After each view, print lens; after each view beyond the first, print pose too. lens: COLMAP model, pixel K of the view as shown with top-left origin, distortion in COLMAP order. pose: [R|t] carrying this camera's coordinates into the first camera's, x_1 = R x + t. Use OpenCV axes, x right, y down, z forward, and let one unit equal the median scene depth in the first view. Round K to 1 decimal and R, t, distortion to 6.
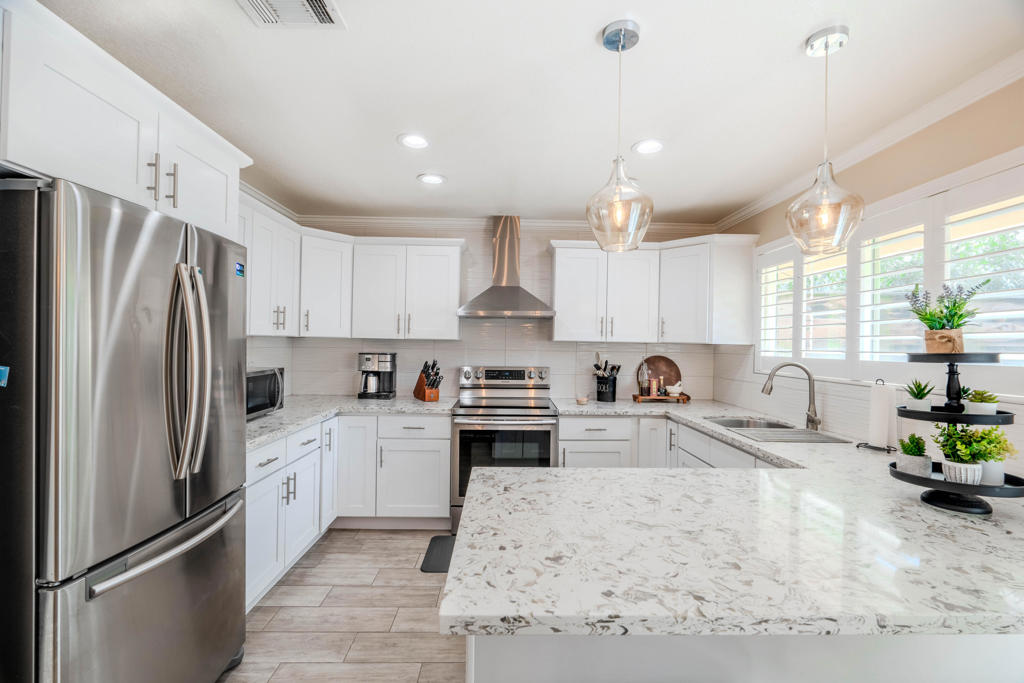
lens RADIAL K [[459.4, 0, 505.0], [0, 459.4, 342.4], [0, 0, 1]] dist [-0.004276, -0.000136]
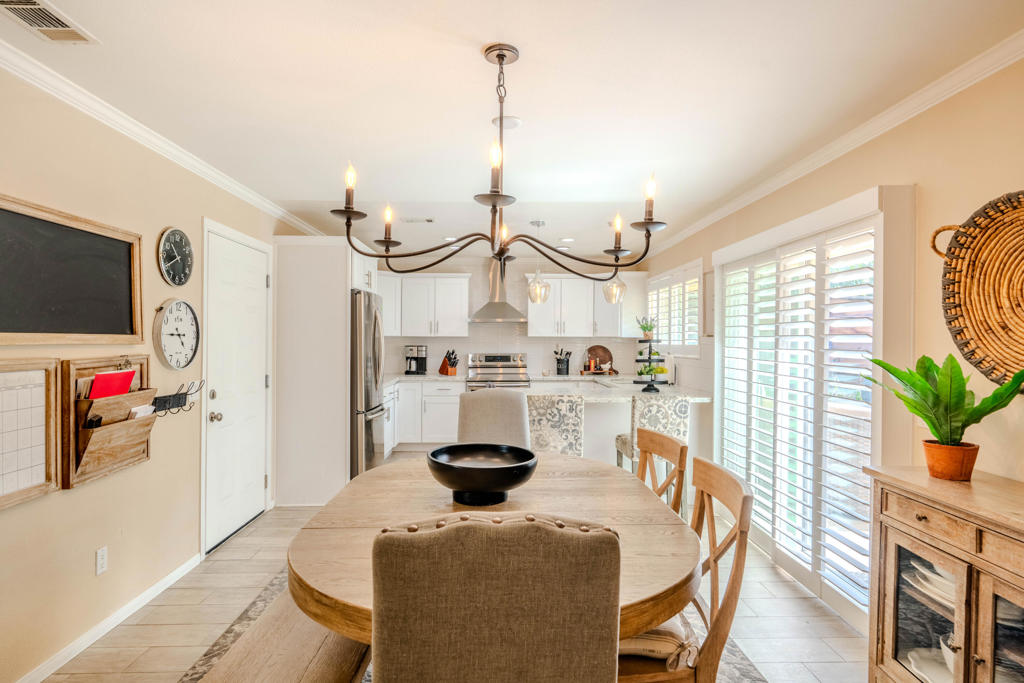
lens RADIAL K [[576.4, 0, 514.8], [0, 576.4, 340.9], [0, 0, 1]] dist [-0.003162, 0.000630]
pose [[0.999434, -0.012757, 0.031133, -0.002487], [0.012628, 0.999911, 0.004328, 0.002585], [-0.031185, -0.003932, 0.999506, -1.019369]]
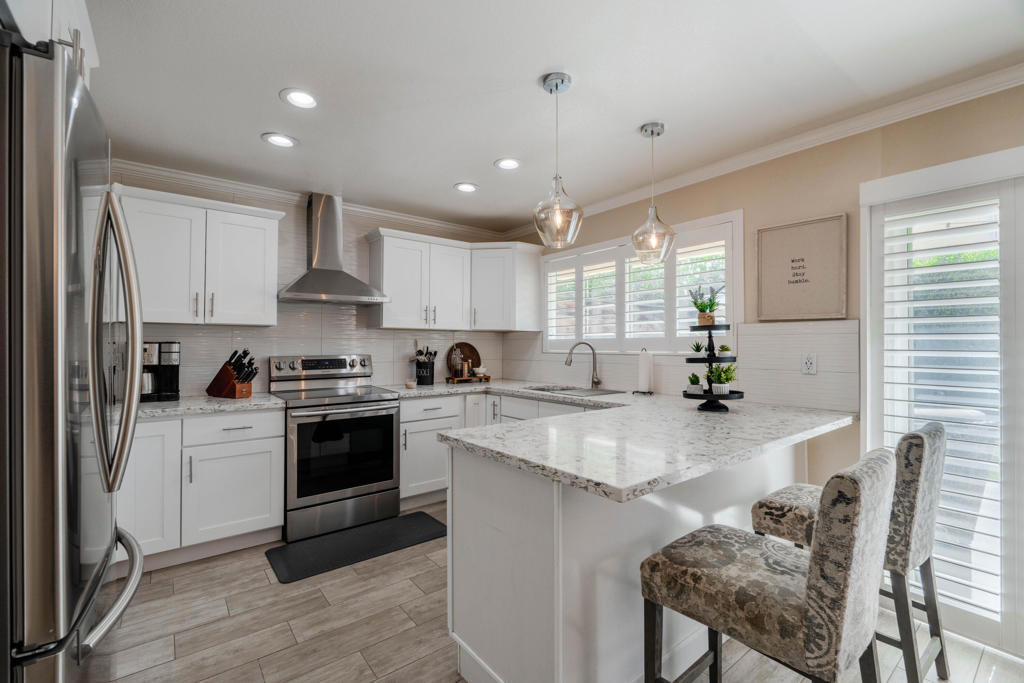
lens RADIAL K [[459.4, 0, 524.8], [0, 459.4, 339.2], [0, 0, 1]] dist [-0.004276, -0.000136]
pose [[0.785182, -0.007577, 0.619219, -0.277897], [0.011534, 0.999931, -0.002390, 0.028785], [-0.619158, 0.009019, 0.785215, 0.013650]]
